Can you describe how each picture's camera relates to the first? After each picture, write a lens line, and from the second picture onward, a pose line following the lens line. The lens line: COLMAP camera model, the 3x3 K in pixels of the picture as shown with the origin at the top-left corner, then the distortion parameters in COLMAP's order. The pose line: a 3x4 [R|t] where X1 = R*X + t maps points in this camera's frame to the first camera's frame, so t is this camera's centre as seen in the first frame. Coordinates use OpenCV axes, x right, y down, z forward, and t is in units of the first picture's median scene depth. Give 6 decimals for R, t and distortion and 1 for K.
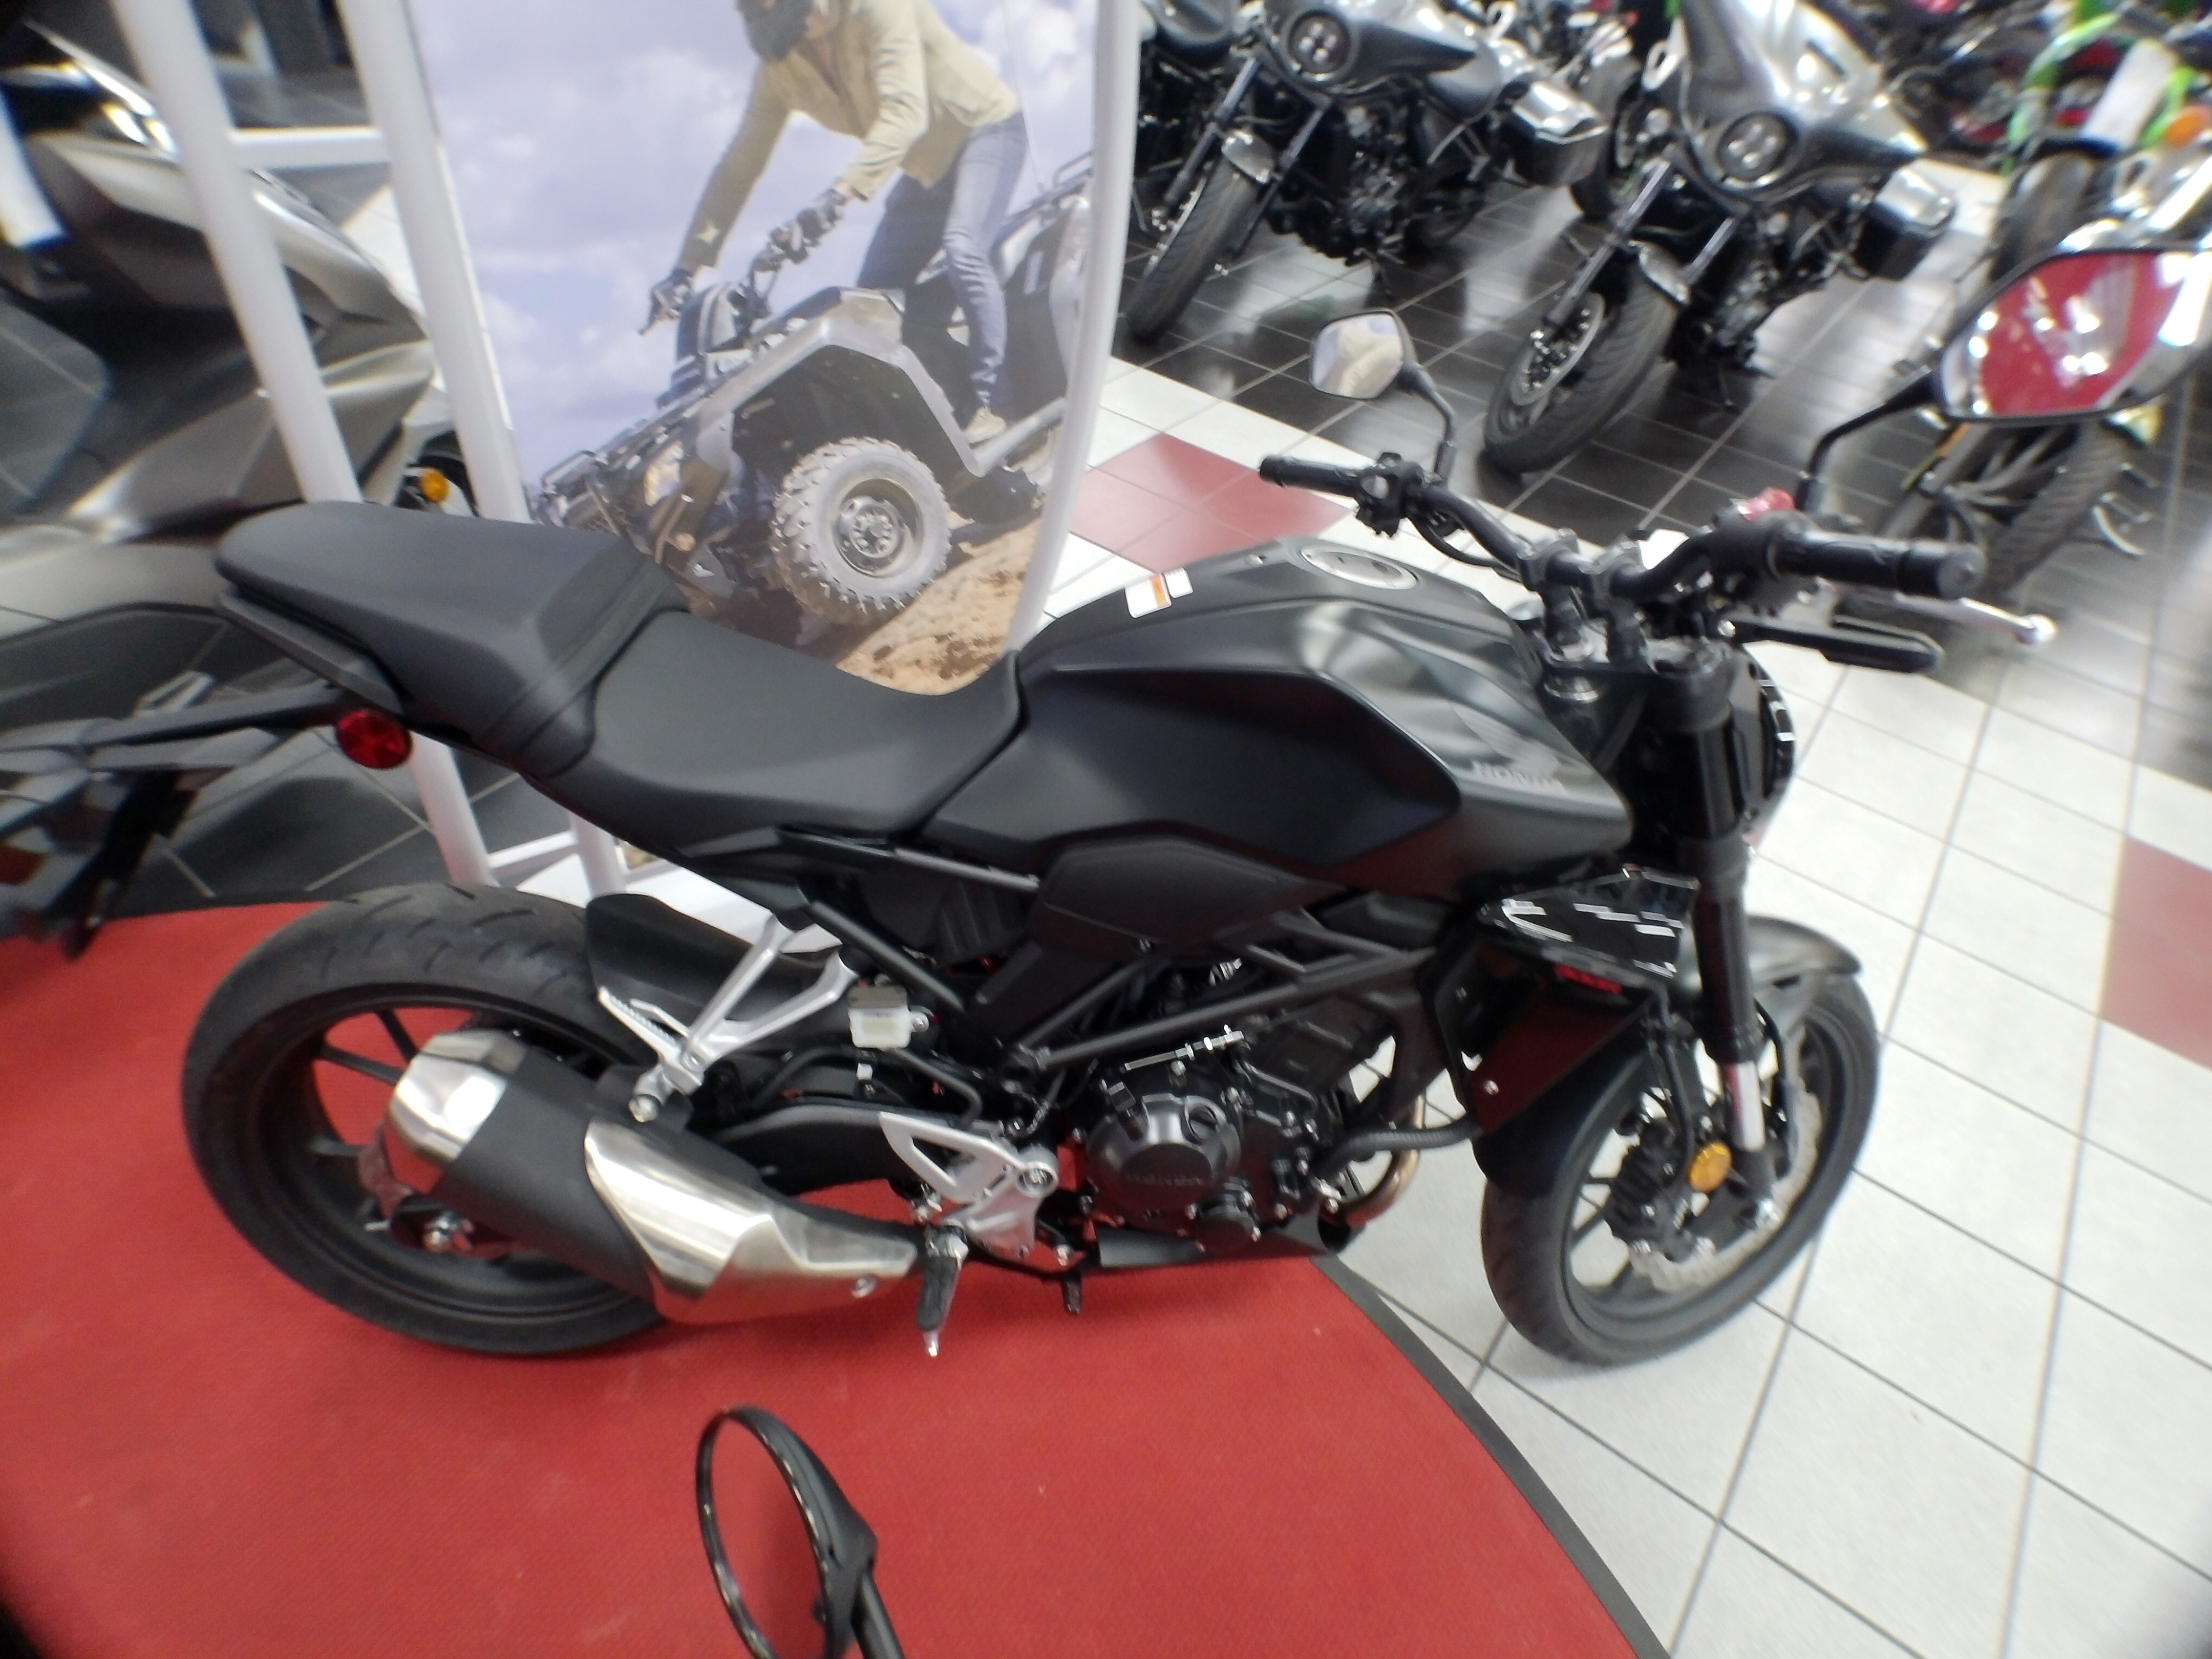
lens RADIAL K [[1246.5, 0, 1109.7], [0, 1246.5, 785.5], [0, 0, 1]] dist [-0.063261, 0.020972]
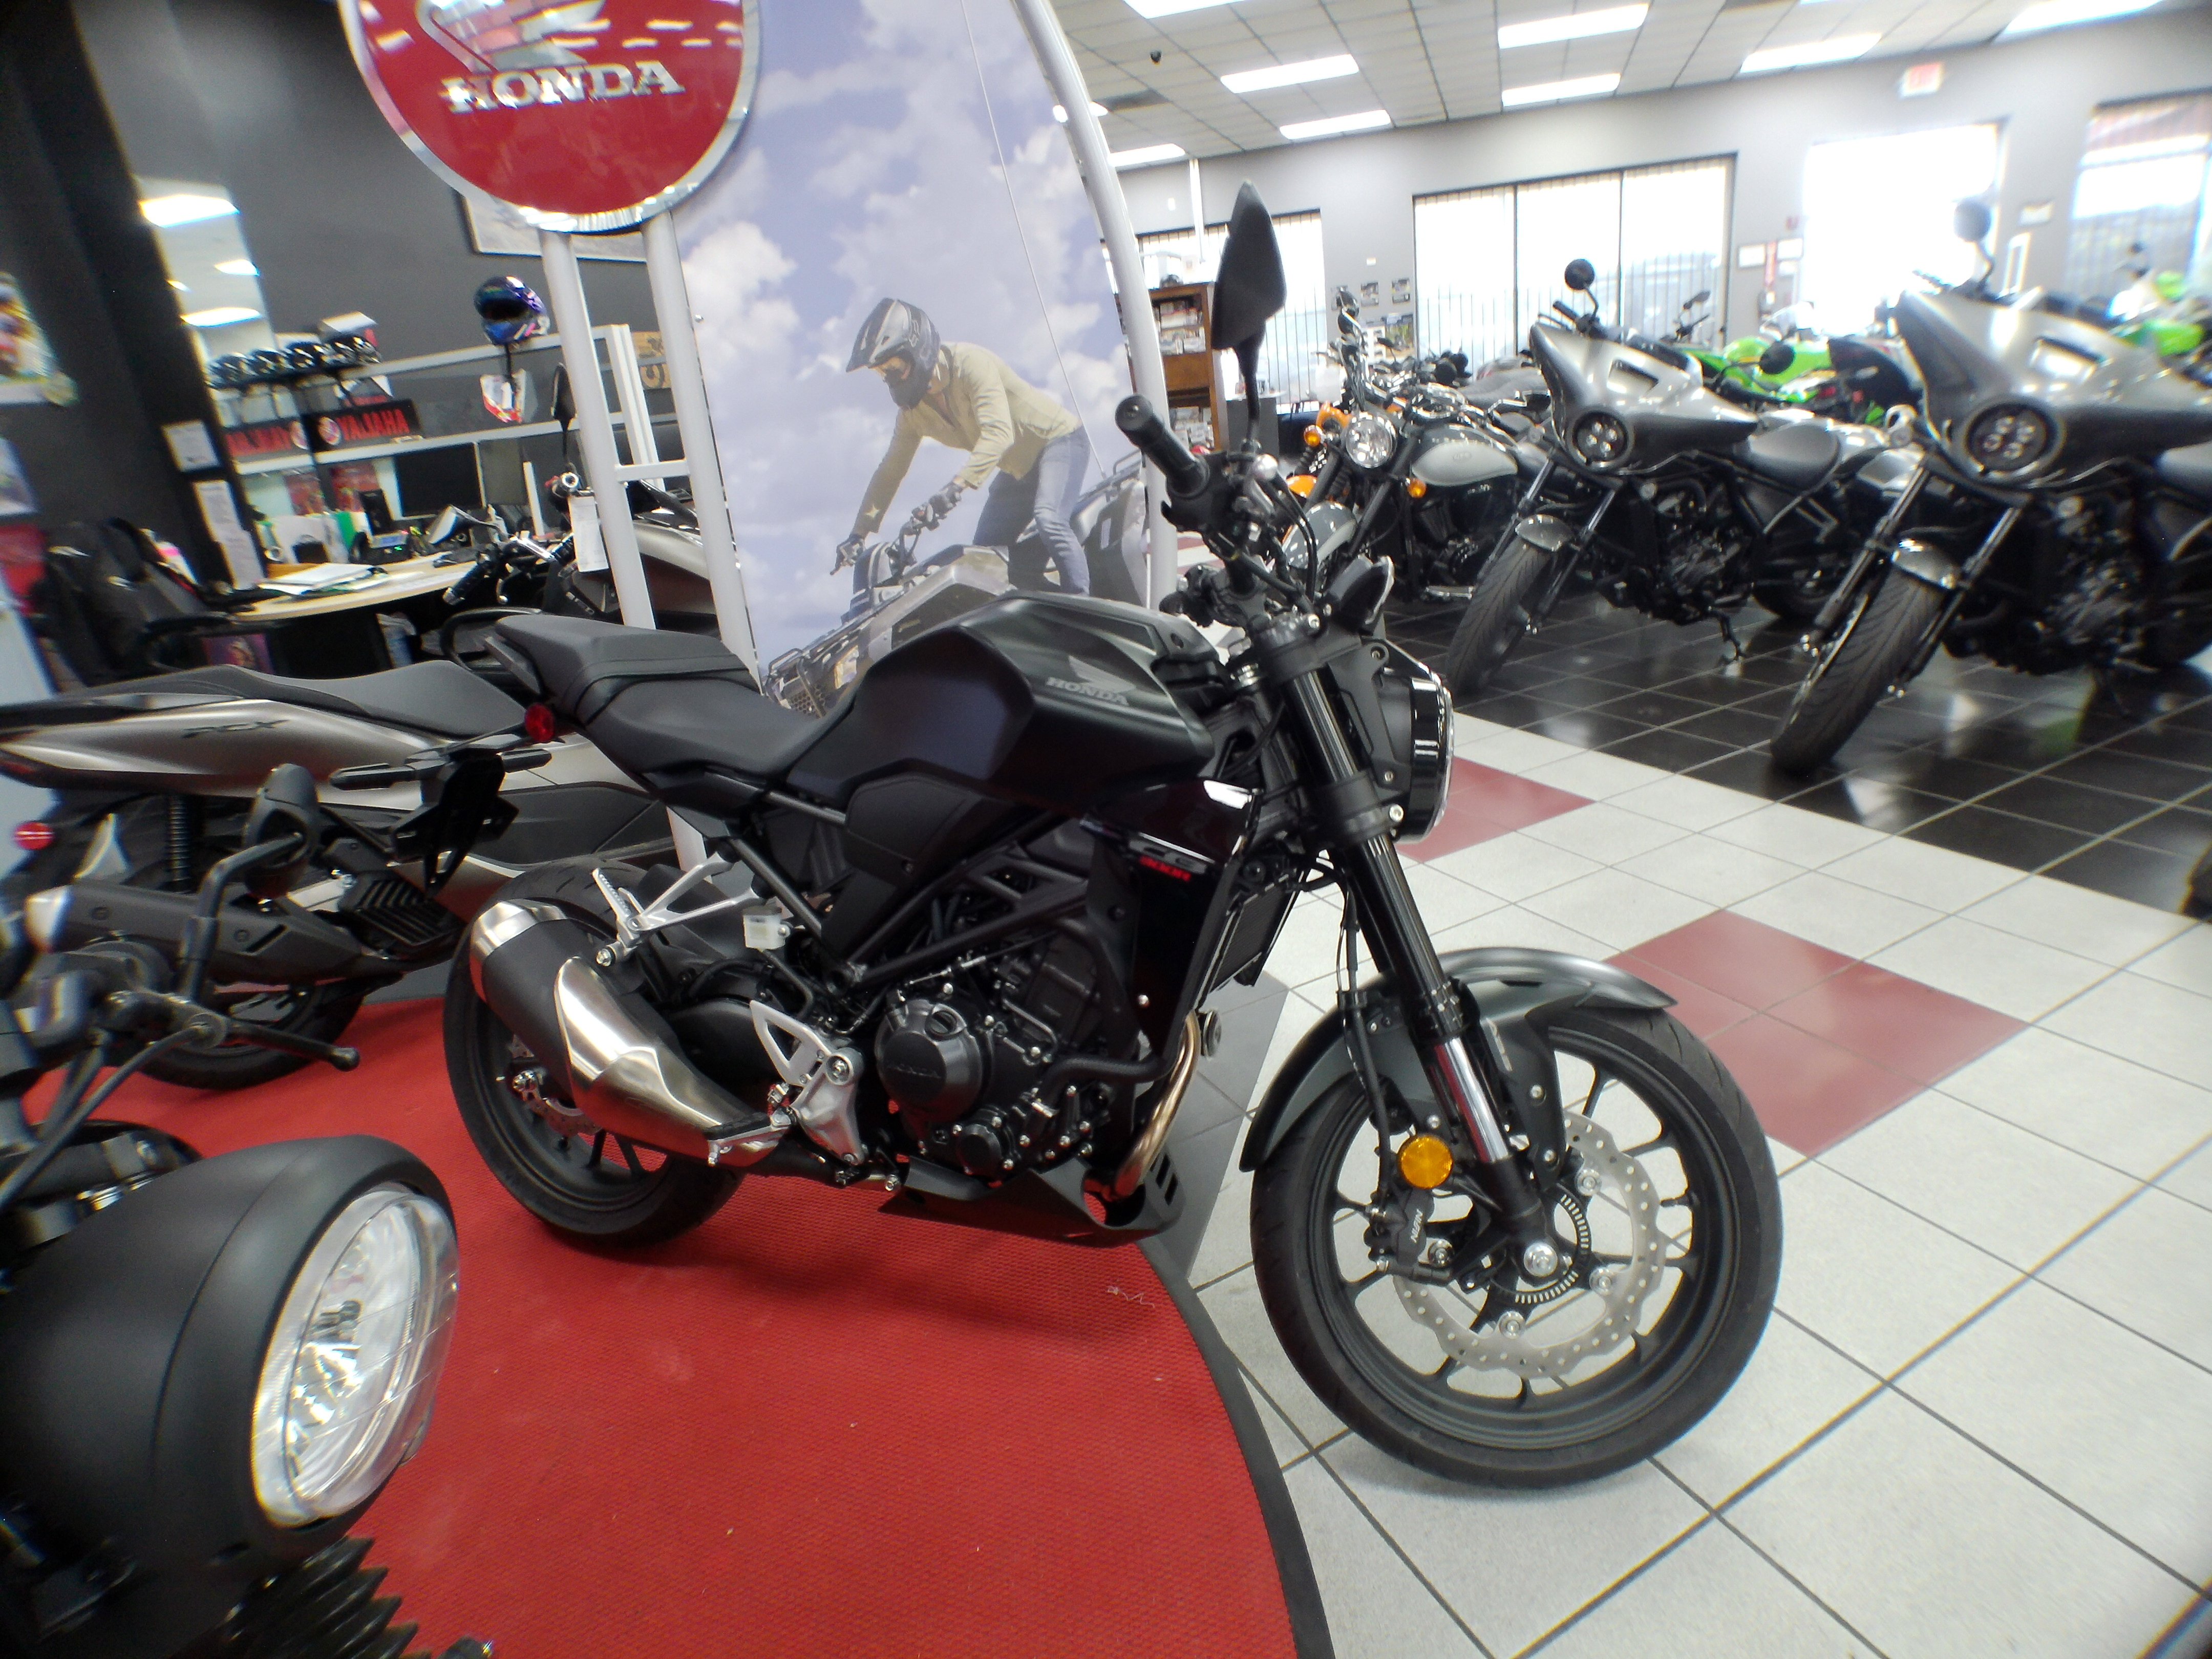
lens RADIAL K [[1199.8, 0, 1111.5], [0, 1199.8, 749.9], [0, 0, 1]] dist [-0.041606, -0.000576]
pose [[0.886435, -0.042984, -0.460853, 0.615983], [-0.146157, 0.918740, -0.366818, 0.340853], [0.439172, 0.392517, 0.808121, -0.005588]]
